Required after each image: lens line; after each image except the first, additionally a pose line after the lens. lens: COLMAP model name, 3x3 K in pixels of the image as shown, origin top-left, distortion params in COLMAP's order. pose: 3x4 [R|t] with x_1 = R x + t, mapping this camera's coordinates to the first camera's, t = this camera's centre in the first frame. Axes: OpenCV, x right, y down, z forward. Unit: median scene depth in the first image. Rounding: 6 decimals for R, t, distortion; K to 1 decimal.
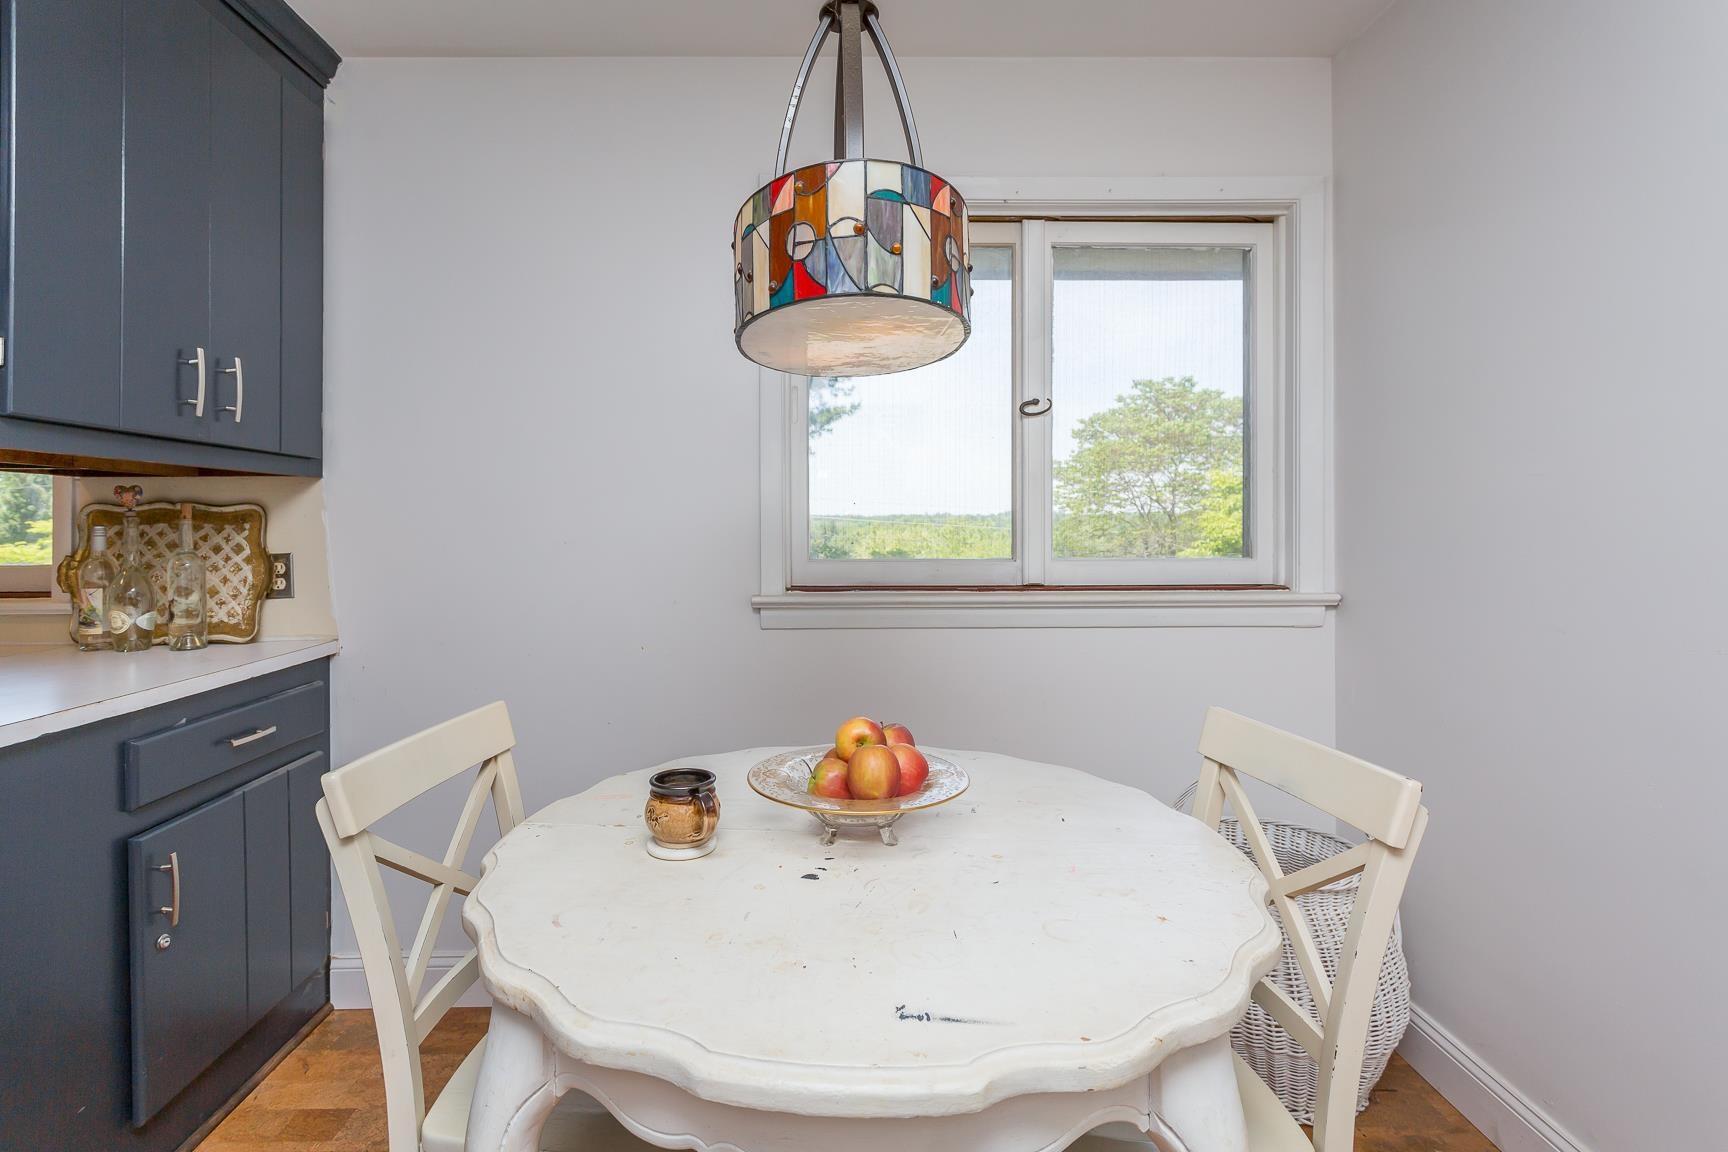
lens RADIAL K [[838.0, 0, 859.7], [0, 838.0, 512.8], [0, 0, 1]] dist [0.068302, 0.000019]
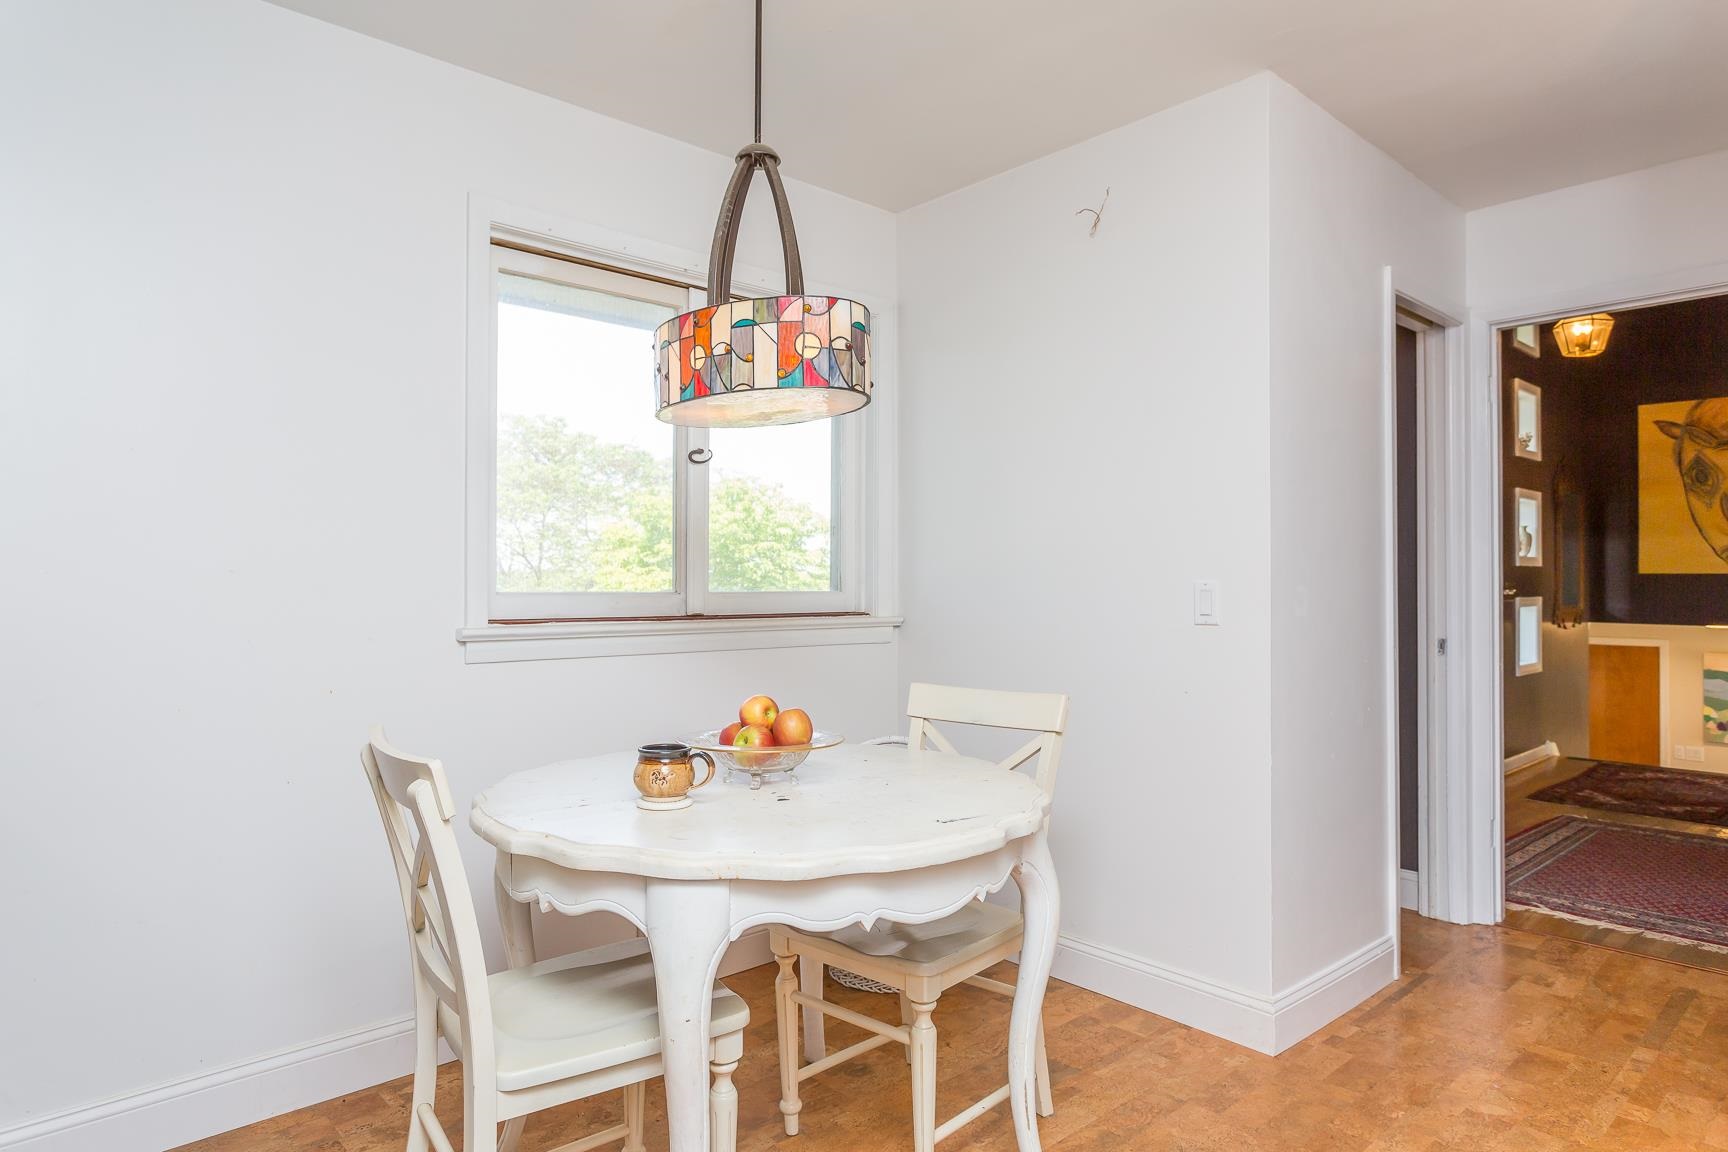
lens RADIAL K [[1028.0, 0, 864.0], [0, 1028.0, 576.0], [0, 0, 1]] dist [-0.000972, -0.000060]
pose [[0.758864, 0.011153, 0.651154, -0.534980], [-0.013509, 0.999908, -0.001383, 0.033821], [-0.651109, -0.007746, 0.758945, -0.185836]]
